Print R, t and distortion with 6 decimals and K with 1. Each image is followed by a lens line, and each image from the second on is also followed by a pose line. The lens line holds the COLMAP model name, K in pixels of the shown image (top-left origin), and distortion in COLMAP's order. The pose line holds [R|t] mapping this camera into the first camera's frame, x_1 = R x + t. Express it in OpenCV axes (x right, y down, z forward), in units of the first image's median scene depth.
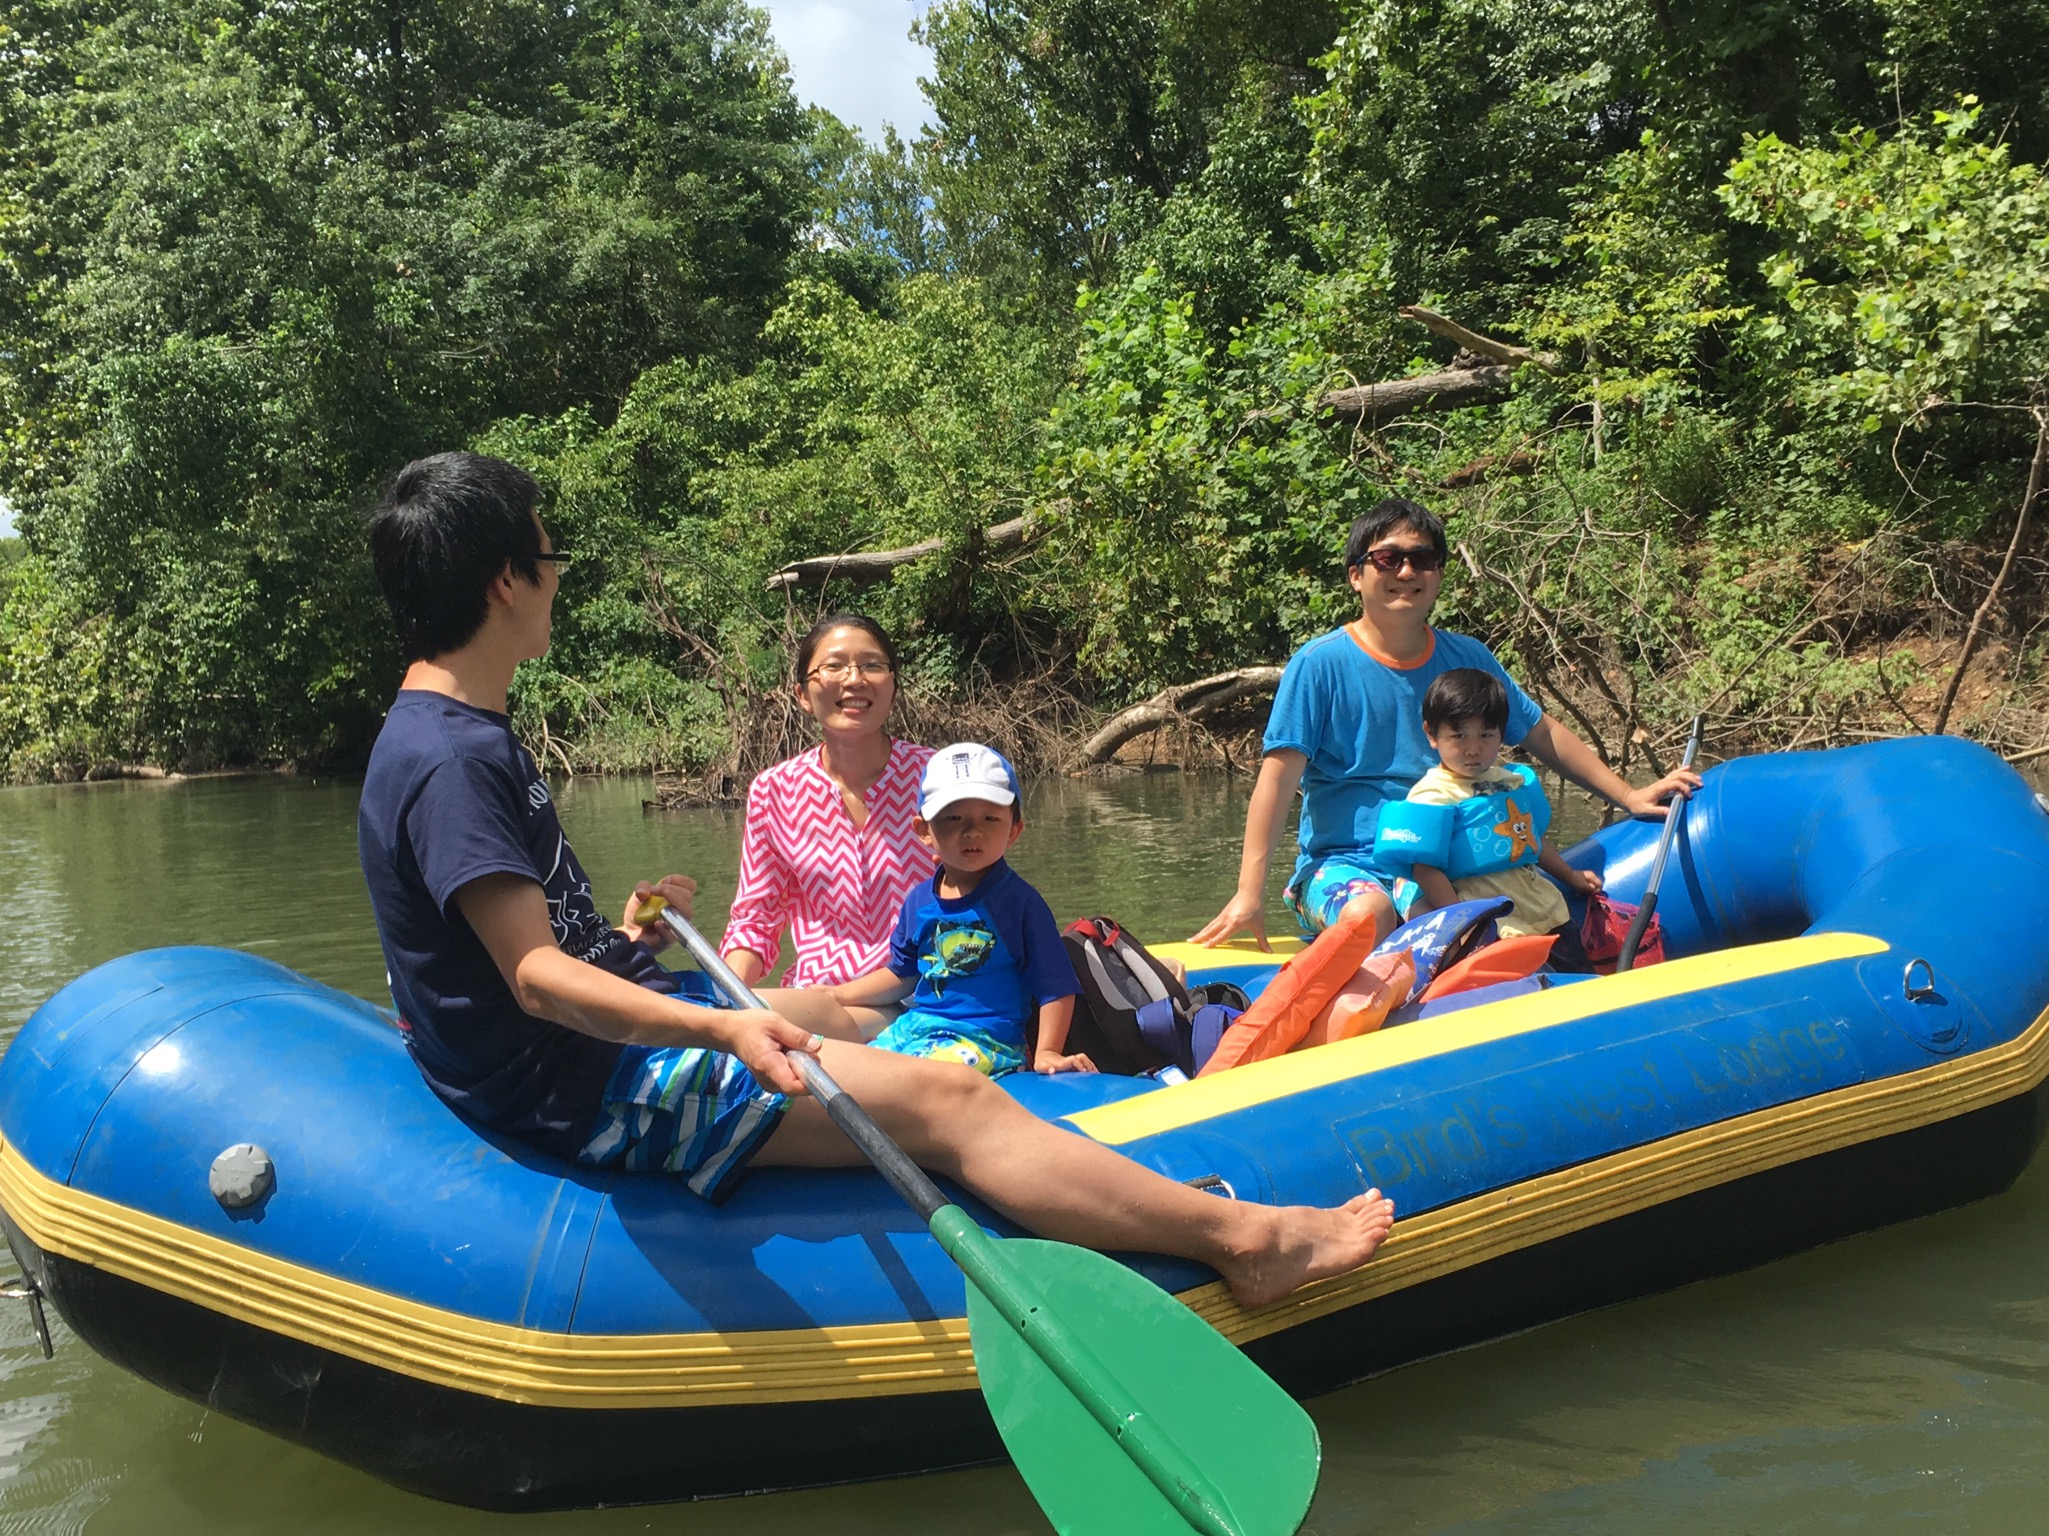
lens RADIAL K [[2211.7, 0, 1024.5], [0, 2211.7, 768.0], [0, 0, 1]] dist [0.068466, -0.051842]
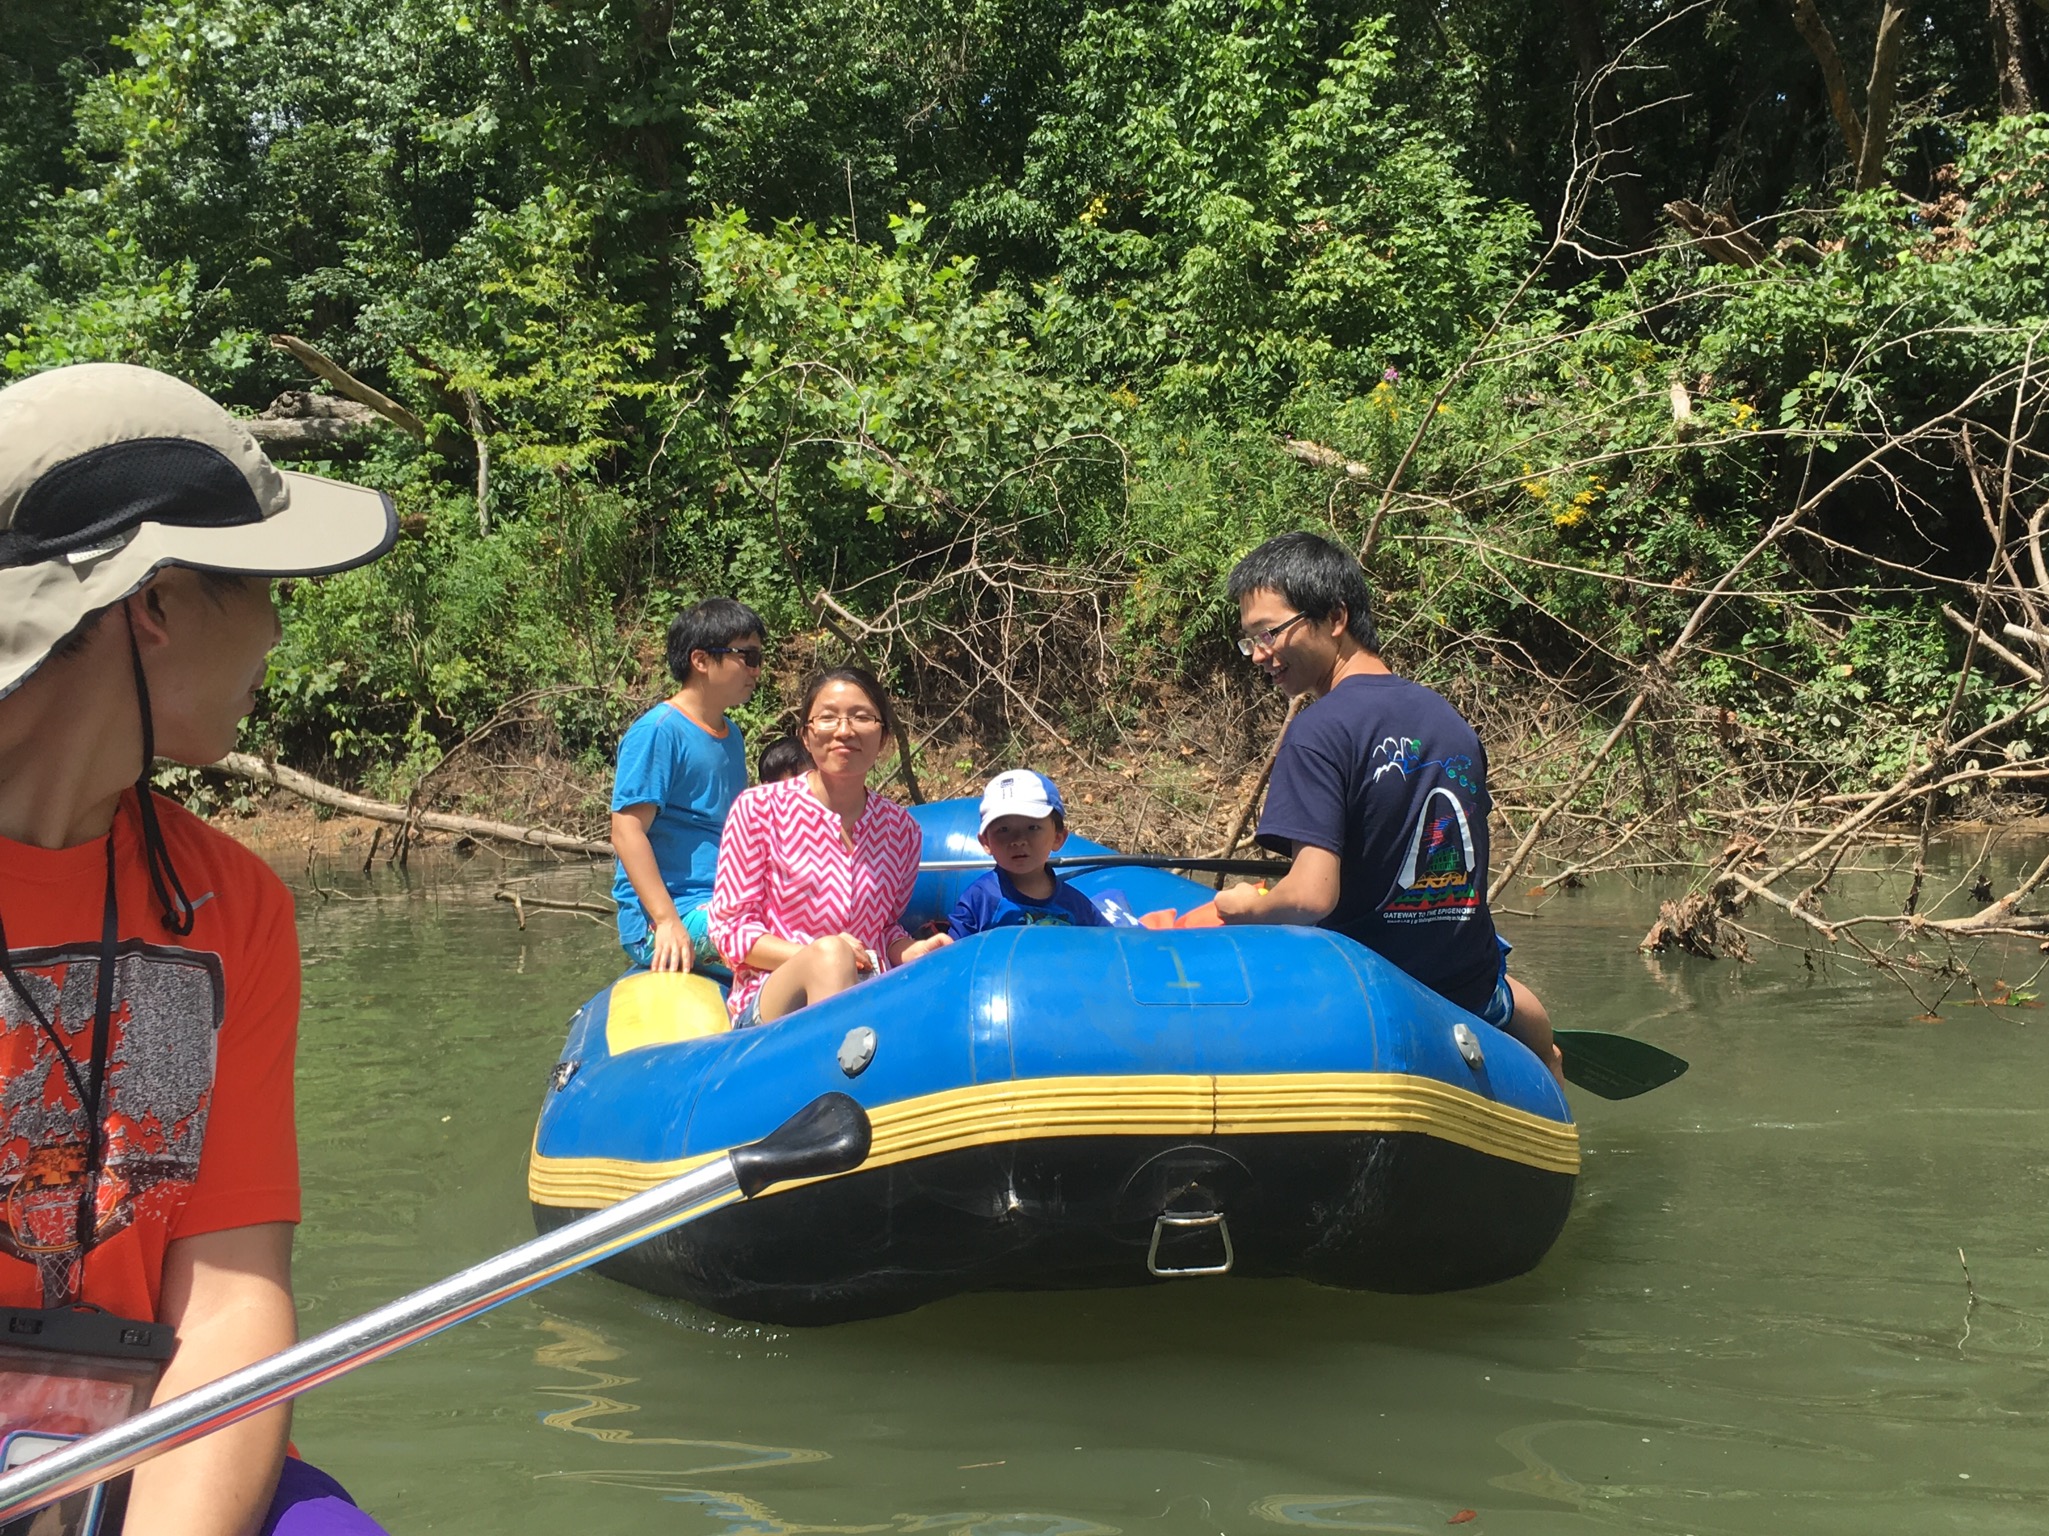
lens RADIAL K [[2211.7, 0, 1024.5], [0, 2211.7, 768.0], [0, 0, 1]] dist [0.068466, -0.051842]
pose [[0.813115, 0.020164, 0.581754, -0.100426], [0.004000, 0.999183, -0.040222, -0.001766], [-0.582089, 0.035032, 0.812370, 0.127586]]
